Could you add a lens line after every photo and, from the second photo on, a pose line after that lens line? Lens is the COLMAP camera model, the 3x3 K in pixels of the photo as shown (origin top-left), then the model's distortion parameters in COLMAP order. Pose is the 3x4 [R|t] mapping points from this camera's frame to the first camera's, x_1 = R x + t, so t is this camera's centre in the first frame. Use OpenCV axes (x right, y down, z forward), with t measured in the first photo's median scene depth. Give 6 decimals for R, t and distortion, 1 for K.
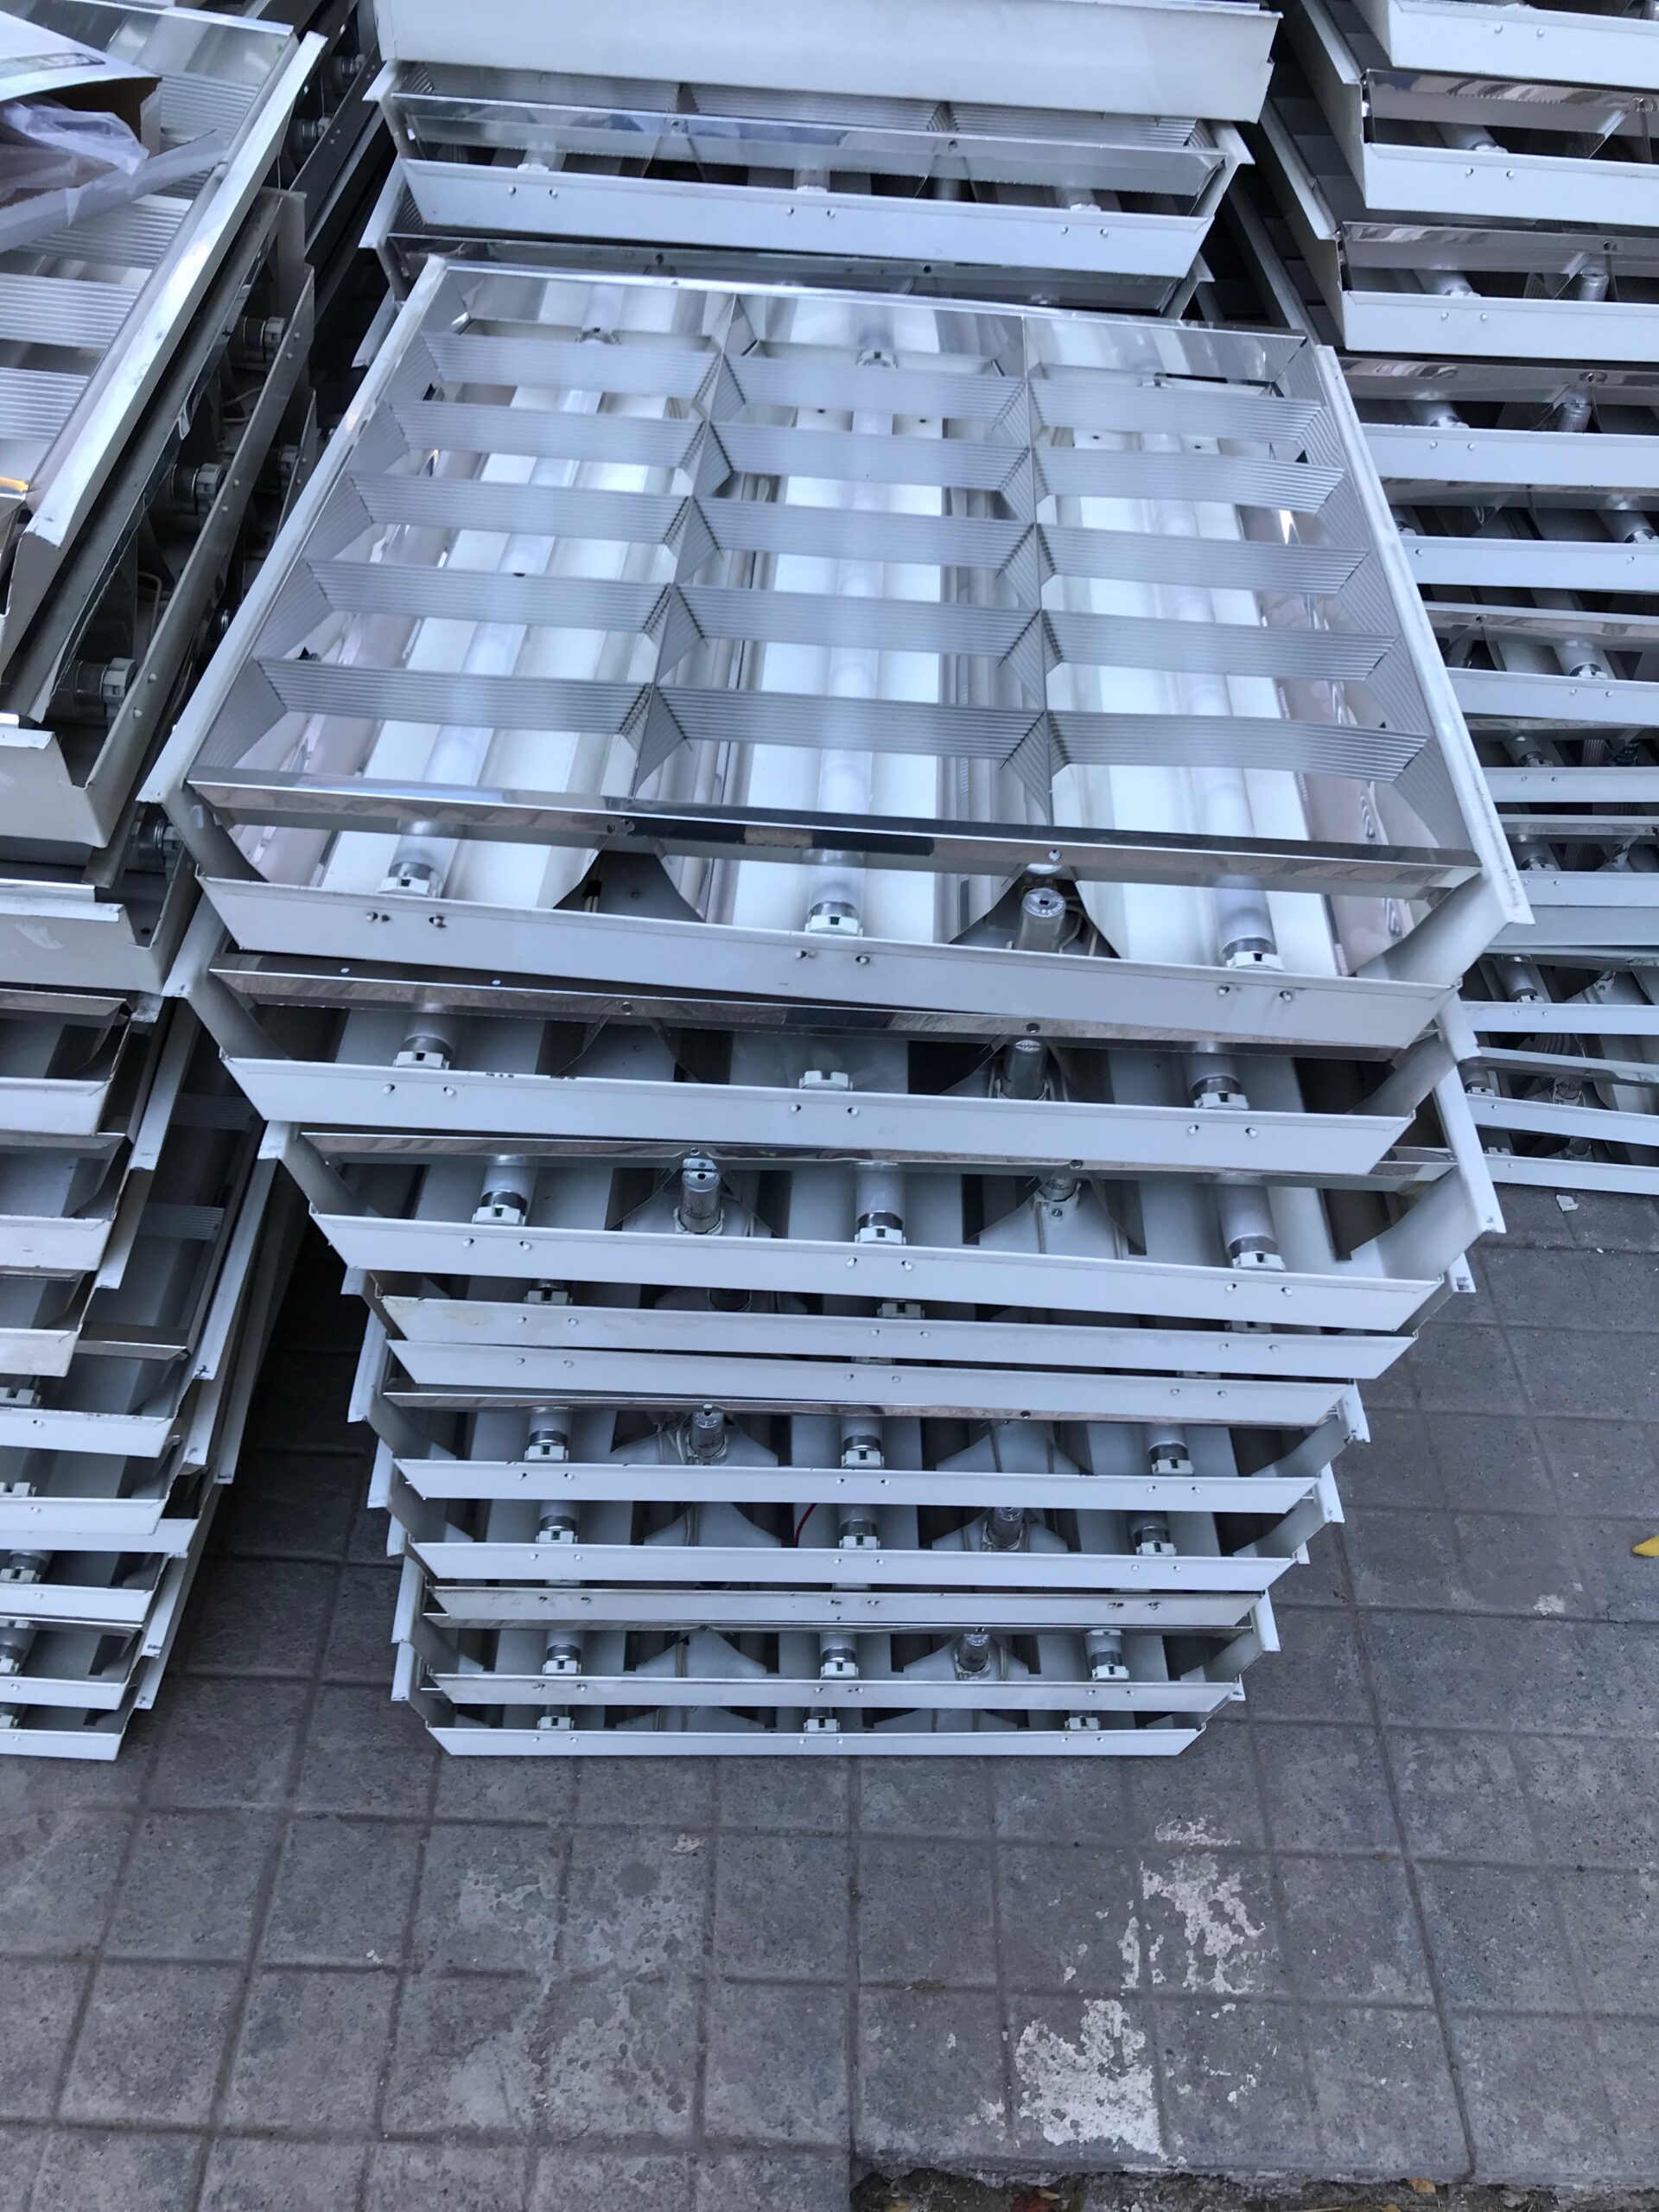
lens RADIAL K [[1812.2, 0, 829.5], [0, 1812.2, 1106.0], [0, 0, 1]] dist [0.022408, -0.009323]
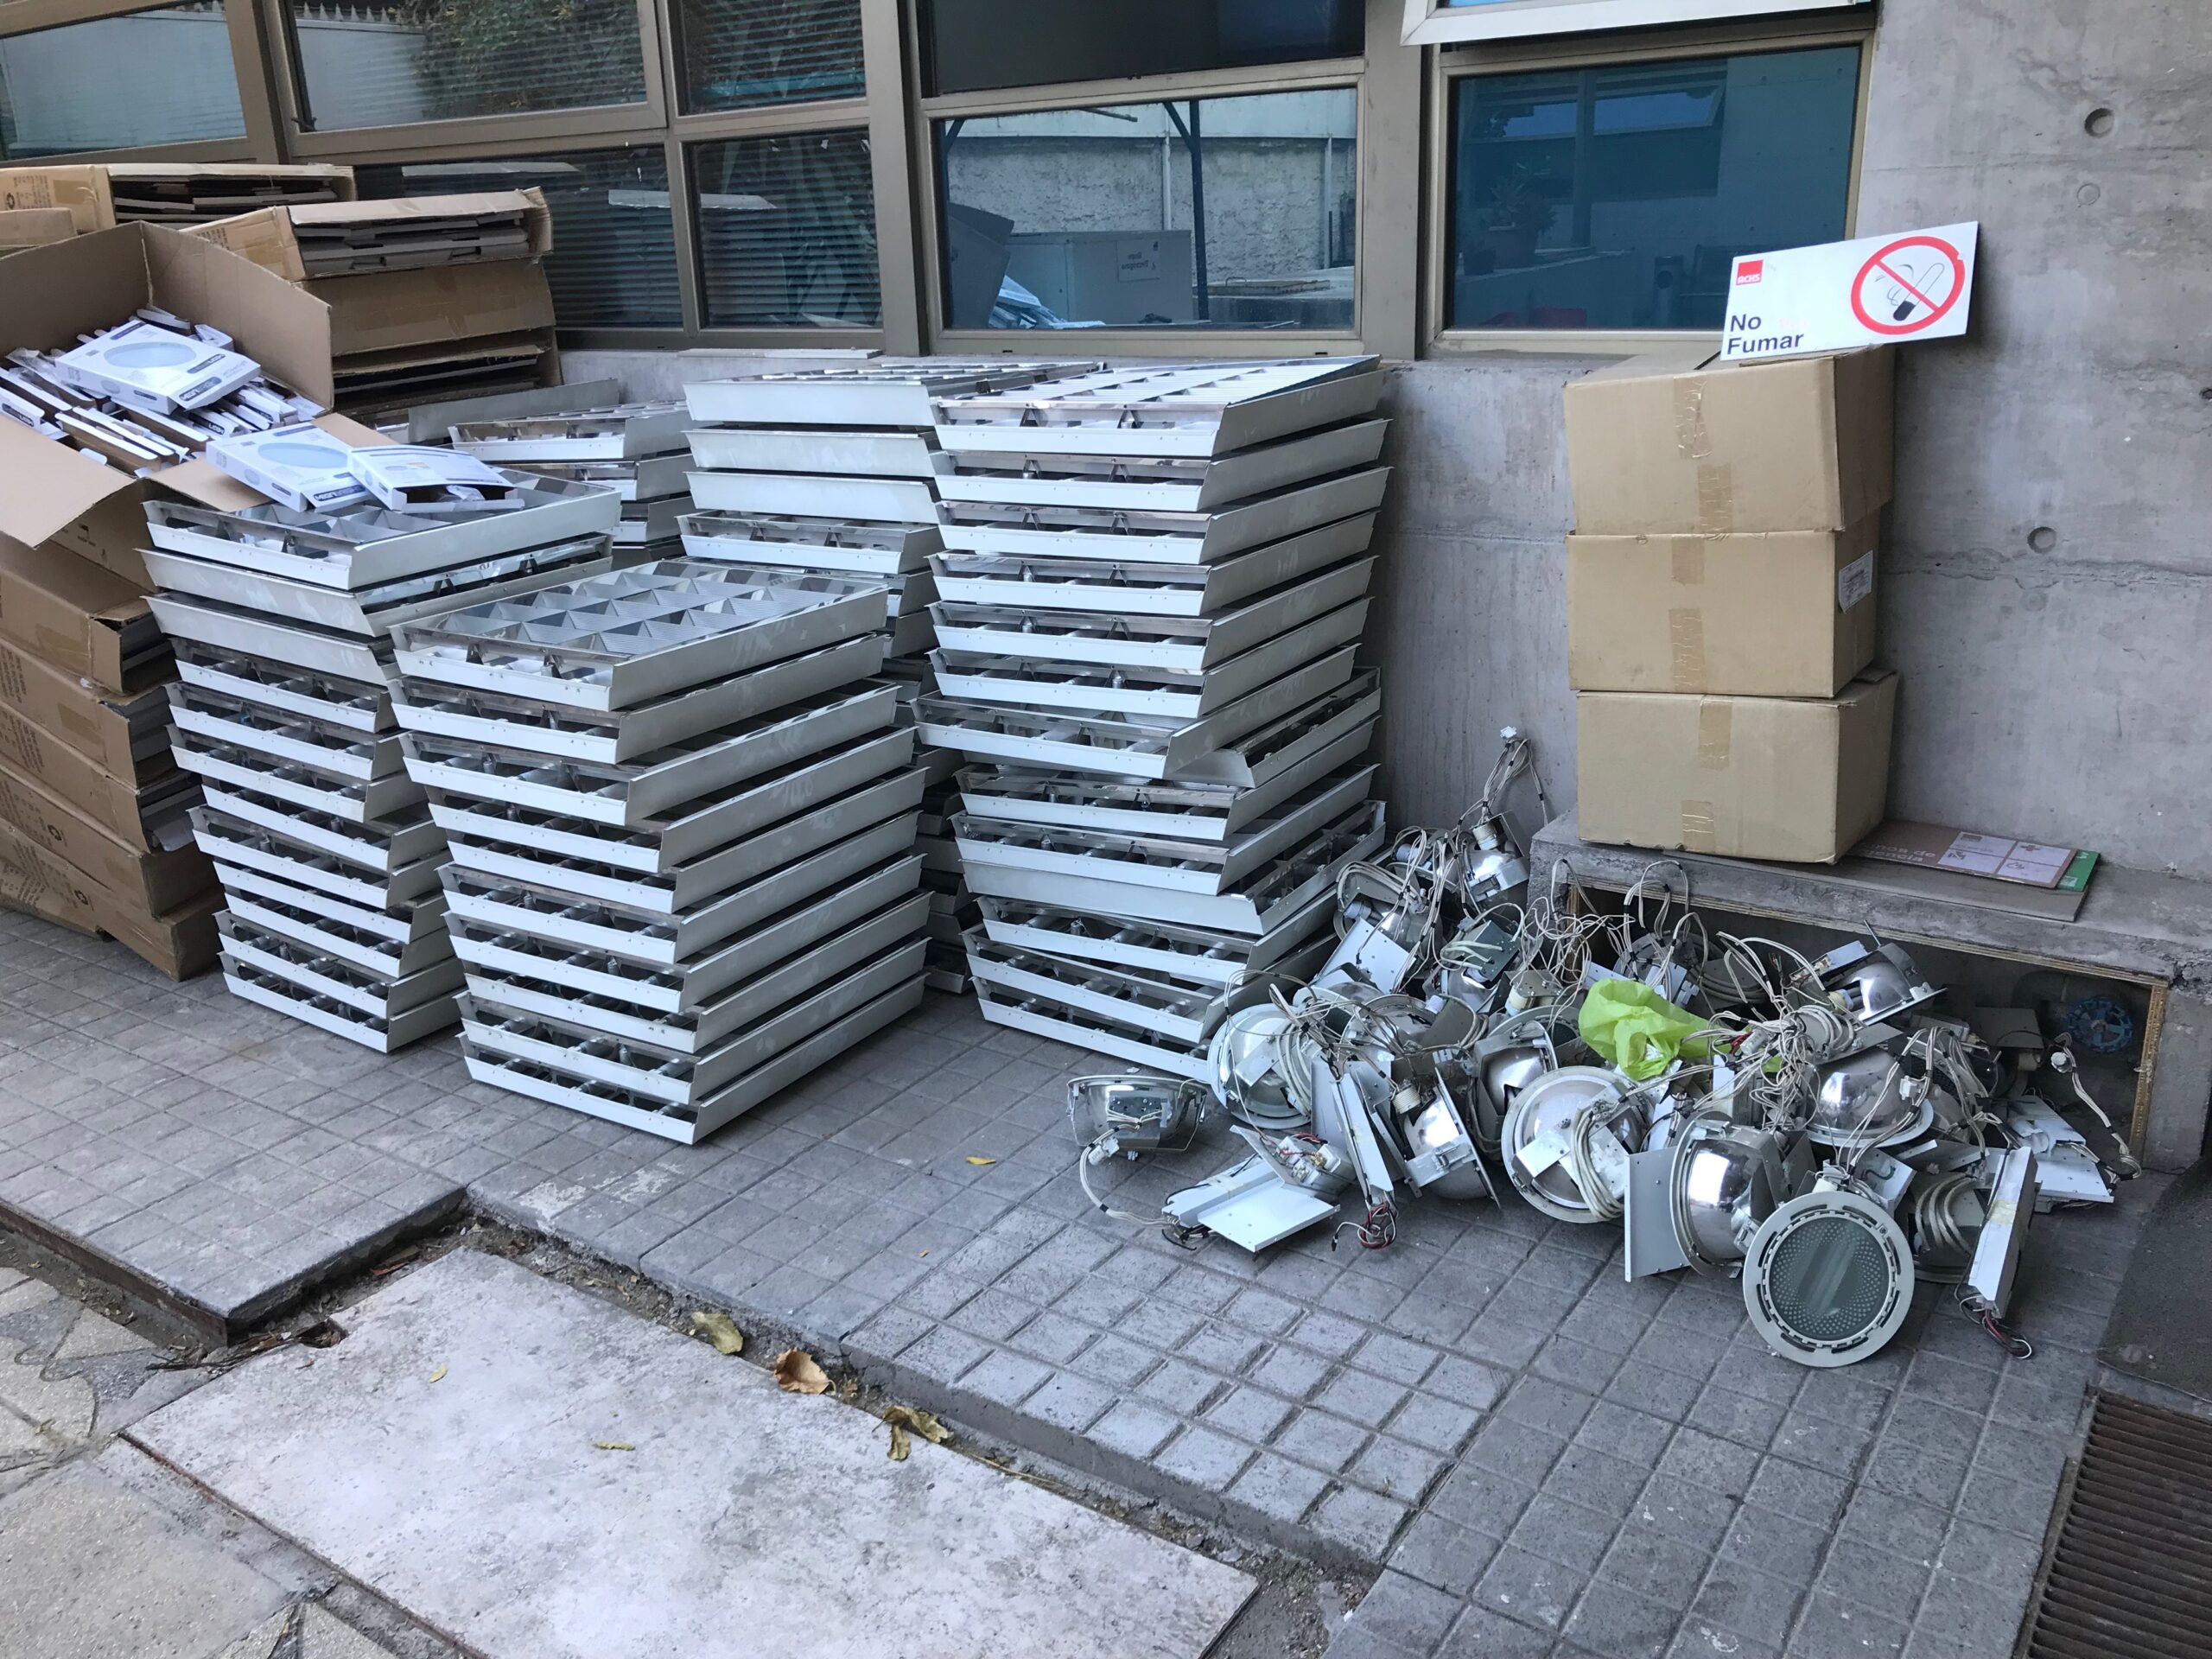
lens RADIAL K [[1812.2, 0, 1106.0], [0, 1812.2, 829.5], [0, 0, 1]] dist [0.022408, -0.009323]
pose [[0.826007, 0.087595, -0.556812, 2.108995], [-0.320577, 0.885530, -0.336255, 0.701015], [0.463619, 0.456250, 0.759535, -0.721530]]
